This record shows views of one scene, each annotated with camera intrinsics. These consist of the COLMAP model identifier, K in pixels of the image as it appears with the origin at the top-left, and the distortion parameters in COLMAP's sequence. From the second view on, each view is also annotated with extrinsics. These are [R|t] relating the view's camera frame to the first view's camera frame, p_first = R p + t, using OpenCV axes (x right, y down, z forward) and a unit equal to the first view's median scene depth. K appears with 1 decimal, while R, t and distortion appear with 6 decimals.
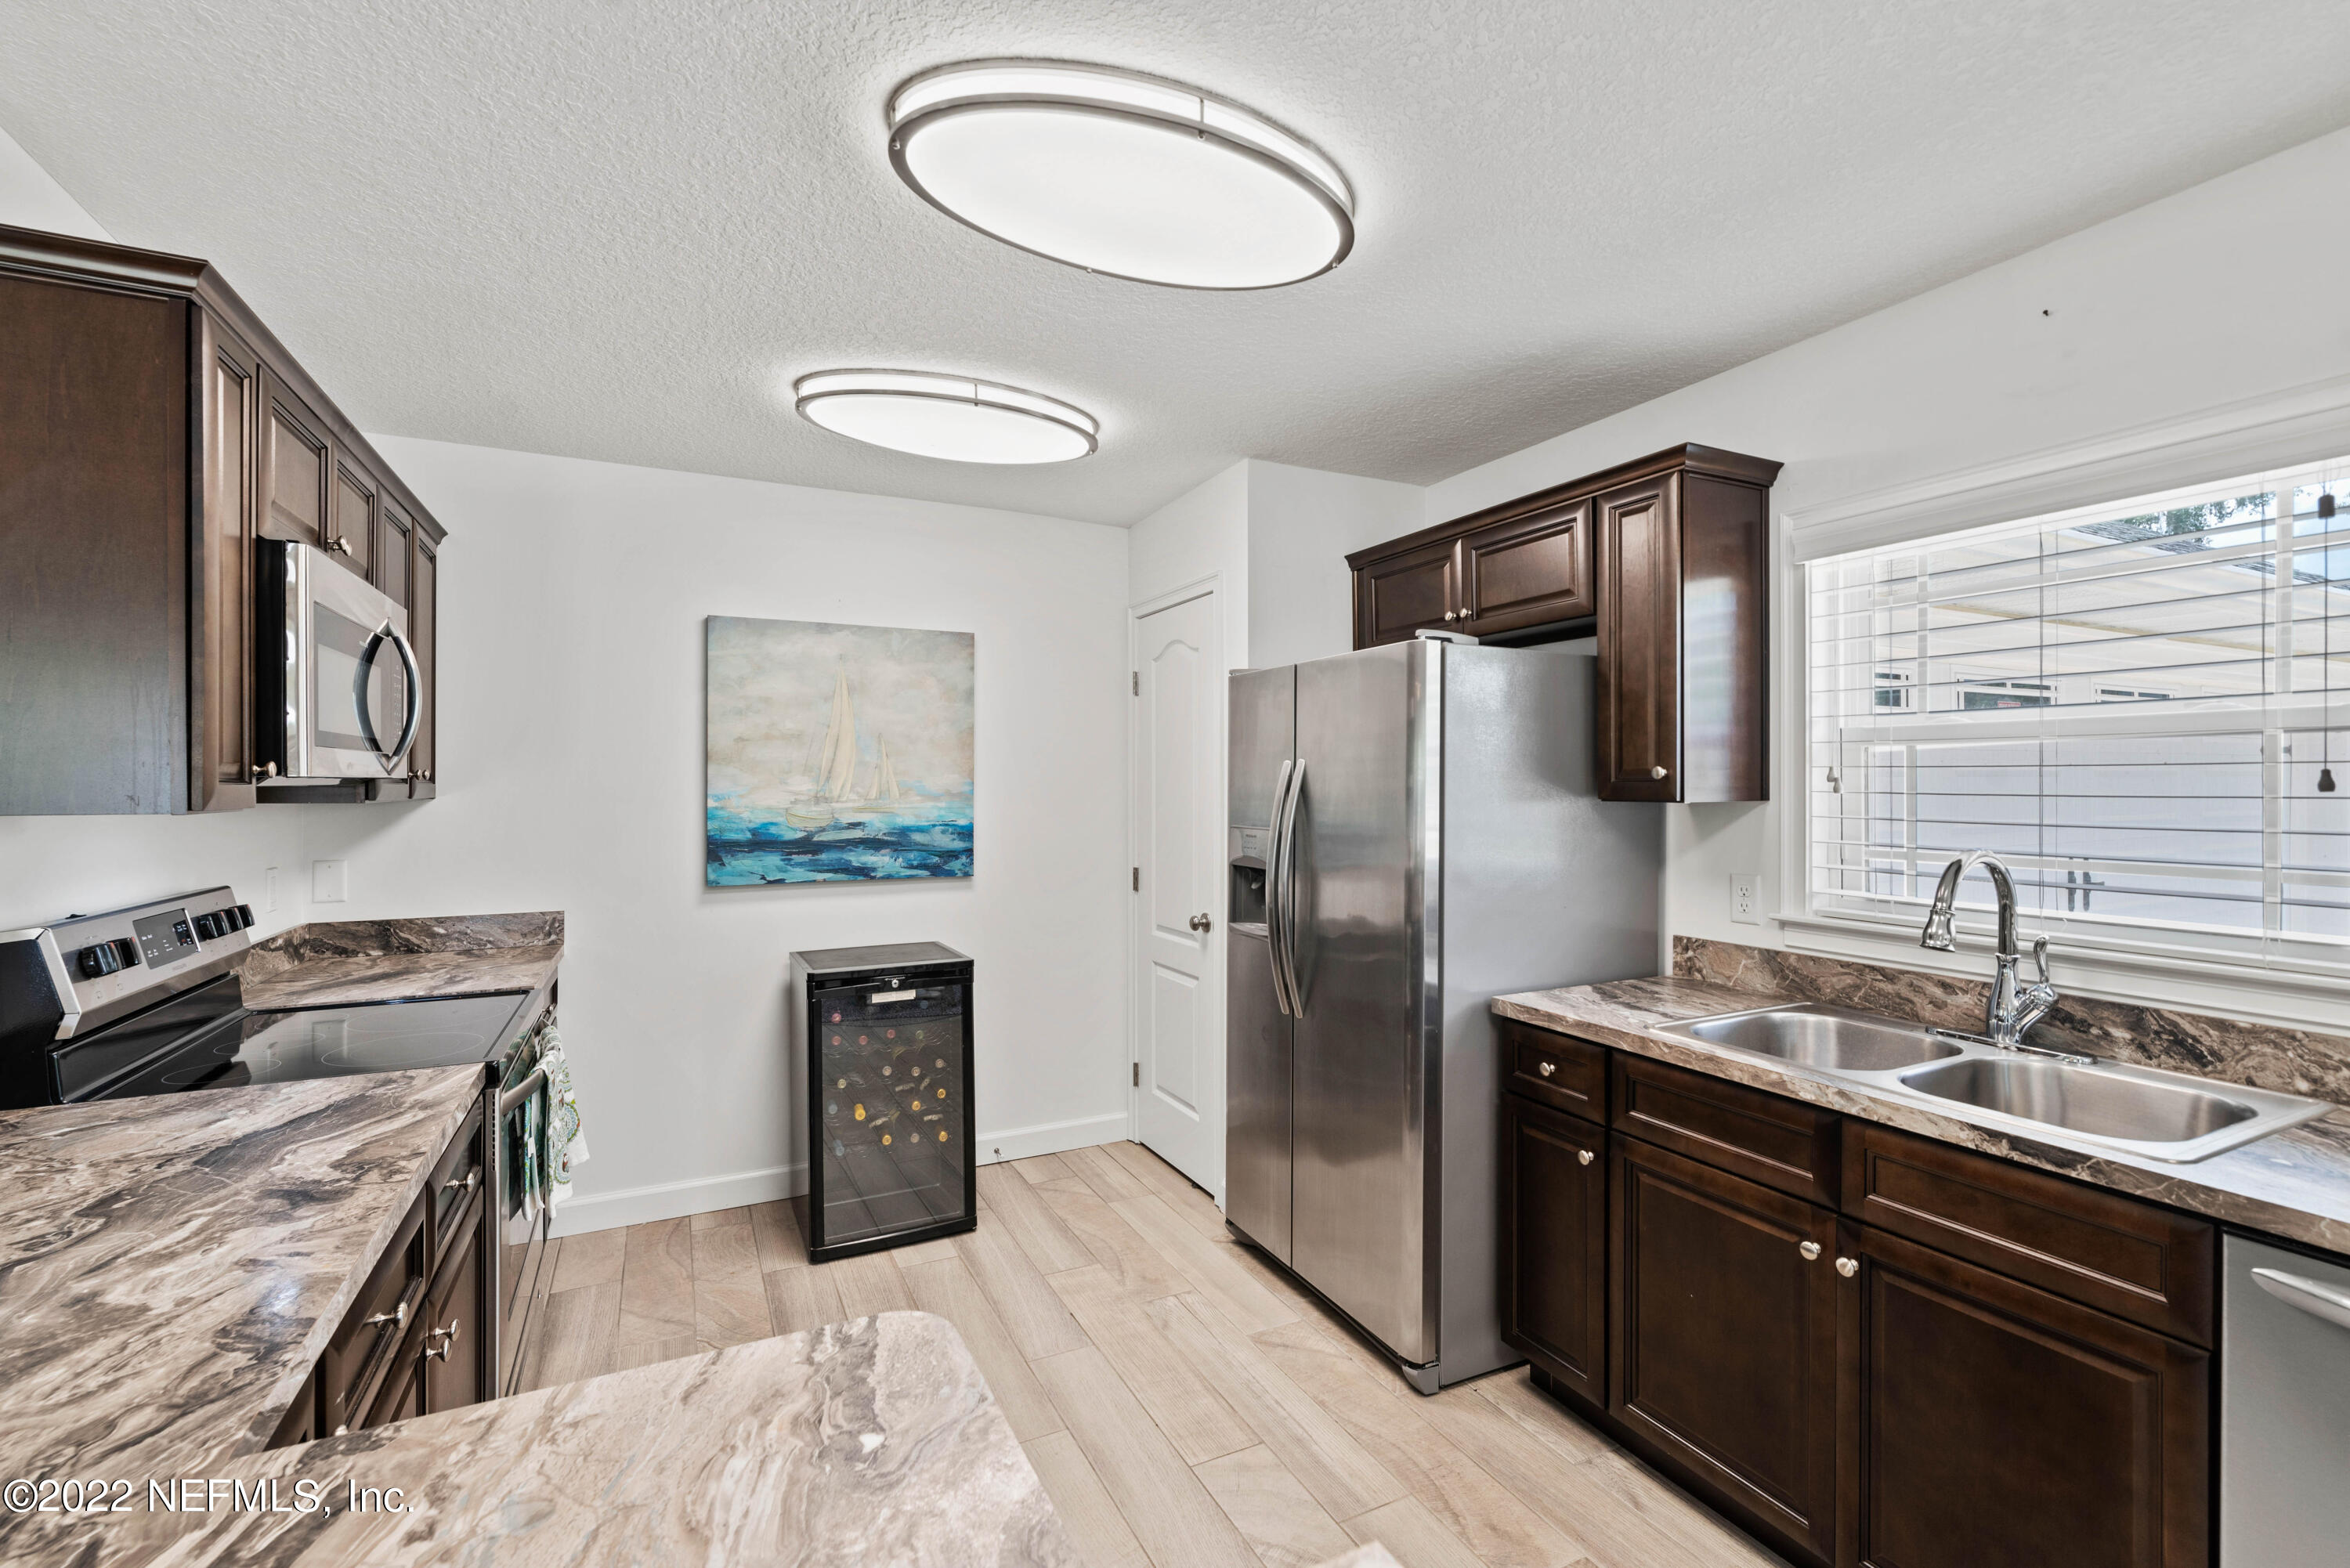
lens RADIAL K [[1011.1, 0, 1175.0], [0, 1011.1, 784.0], [0, 0, 1]] dist [0.002489, -0.000234]
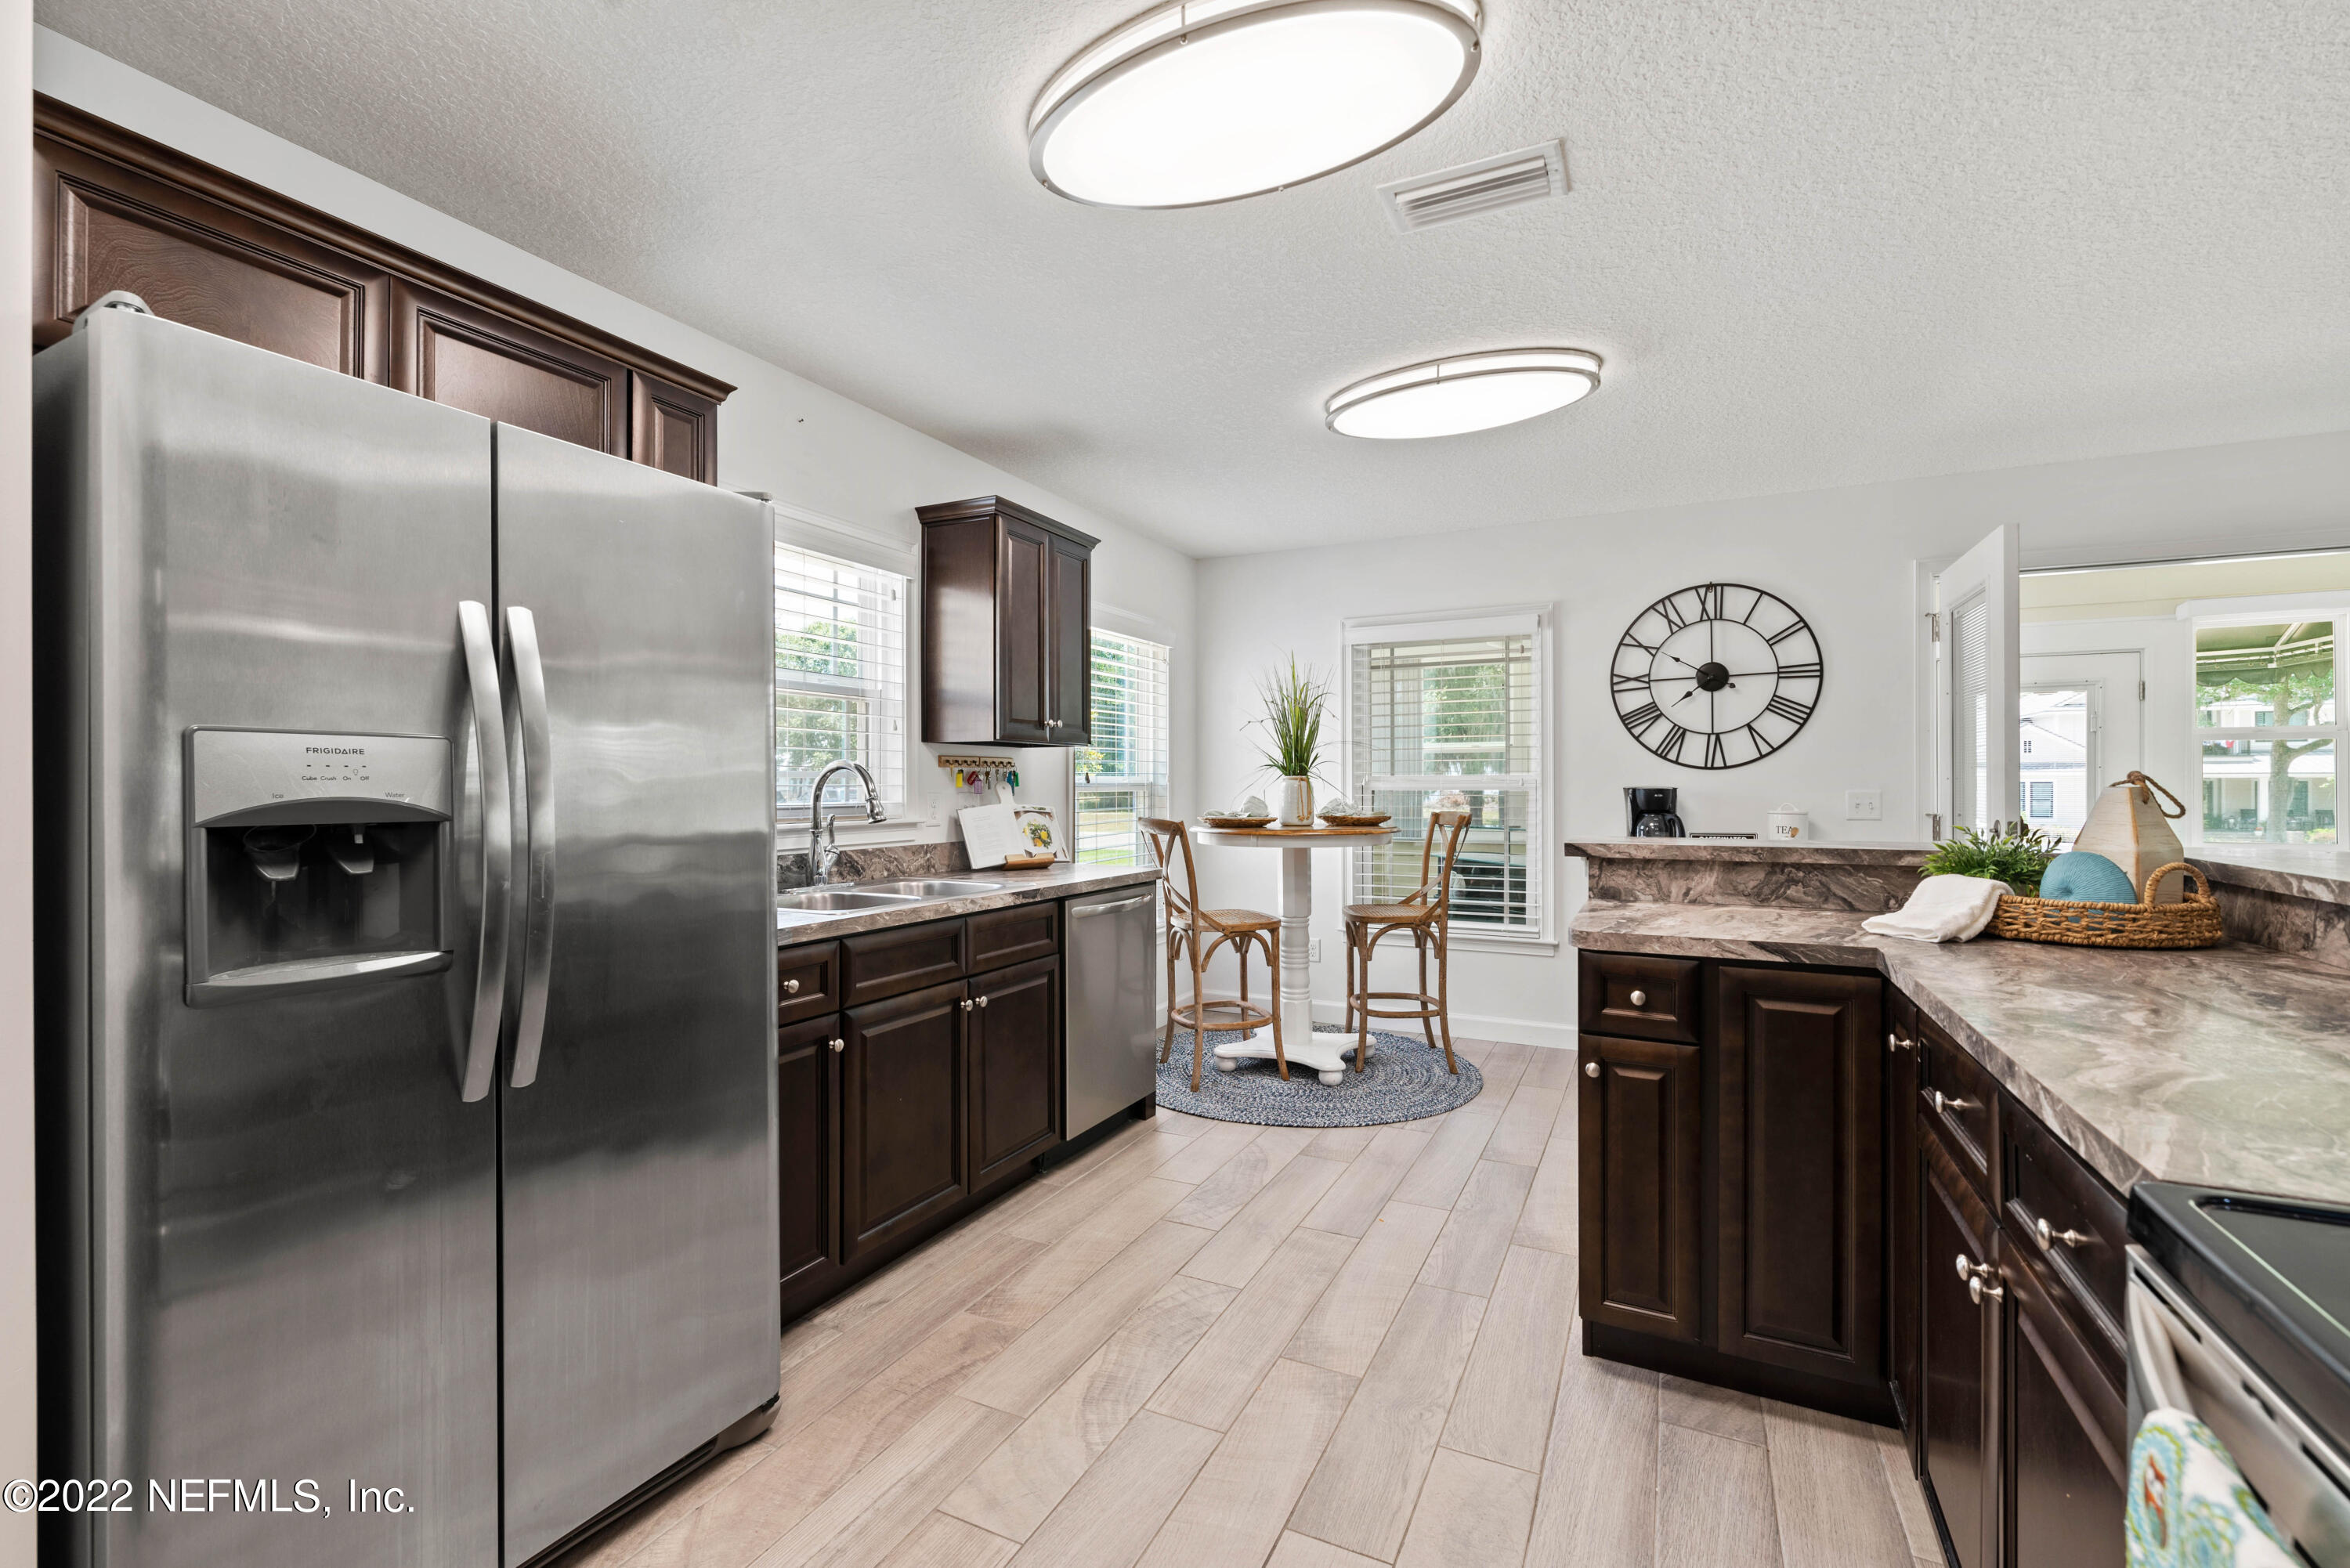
lens RADIAL K [[1003.2, 0, 1175.0], [0, 1003.2, 784.0], [0, 0, 1]] dist [0.000980, 0.000145]
pose [[-0.597317, 0.003605, 0.801997, -0.473285], [0.002707, 0.999993, -0.002479, 0.067878], [-0.802001, 0.000691, -0.597323, 0.960791]]
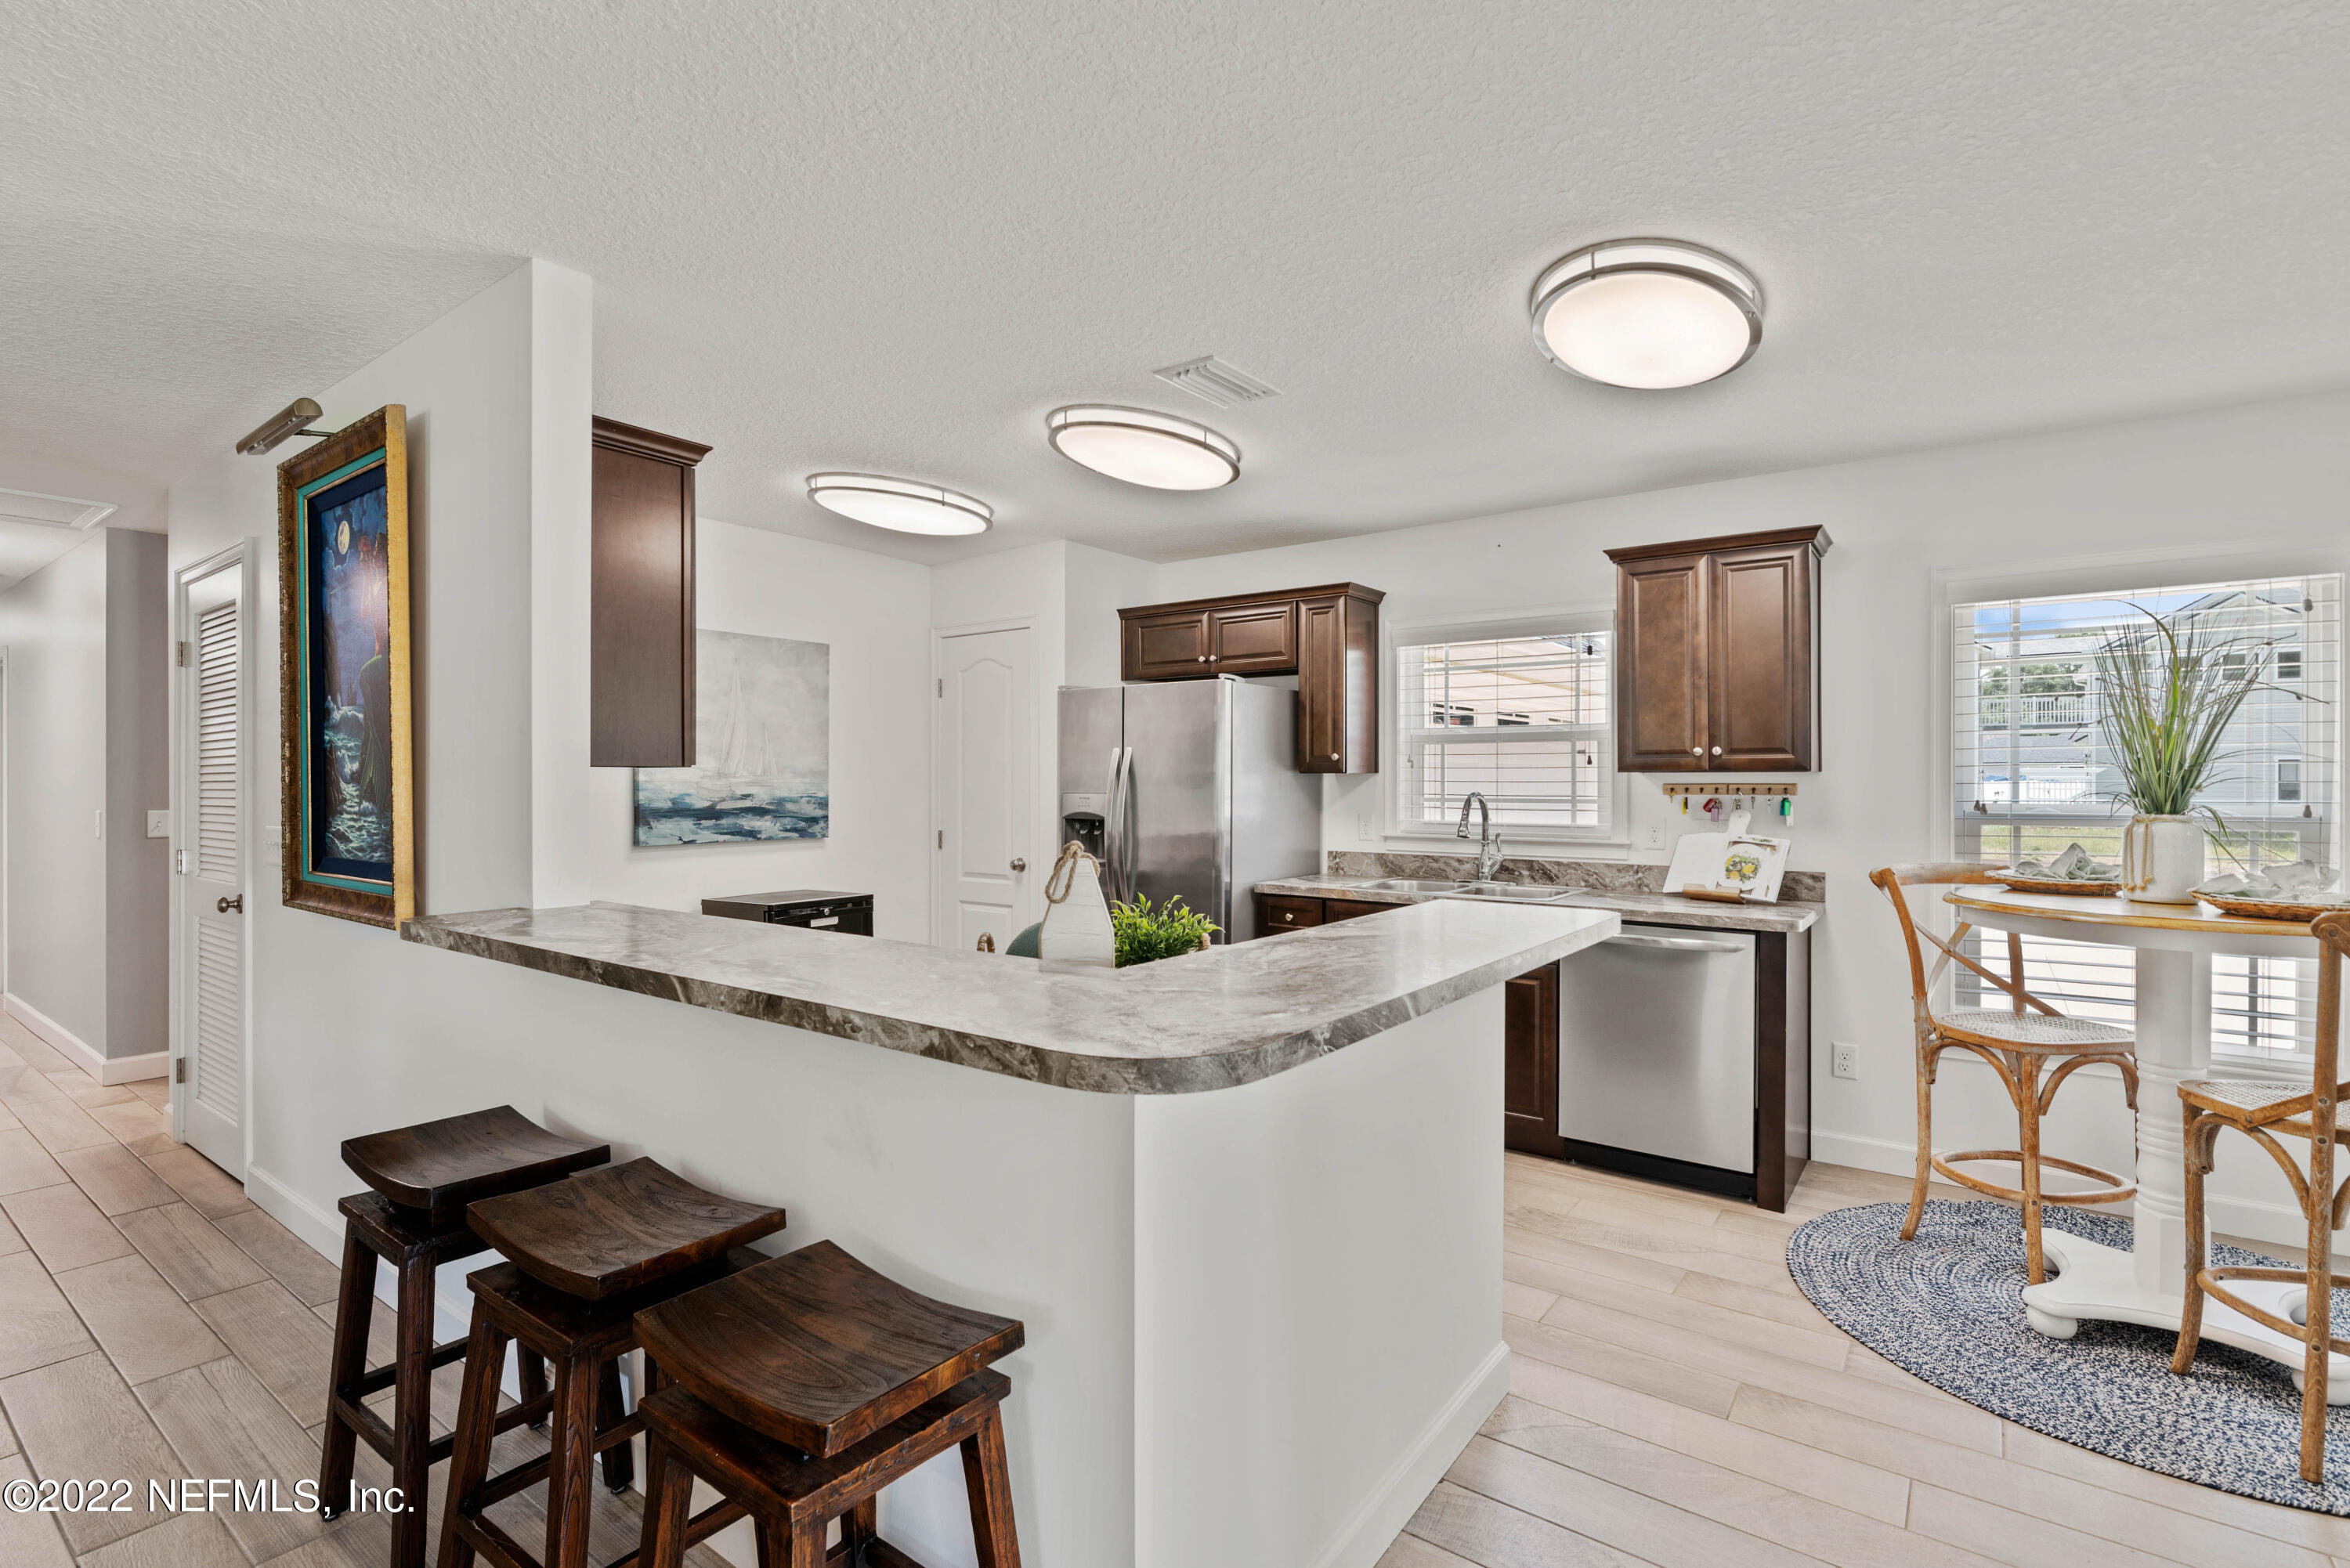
lens RADIAL K [[1089.1, 0, 1175.0], [0, 1089.1, 784.0], [0, 0, 1]] dist [0.014217, -0.000047]
pose [[0.891115, -0.000772, 0.453776, -0.538735], [-0.000305, 0.999997, 0.002300, 0.026536], [-0.453777, -0.002188, 0.891113, -0.505040]]
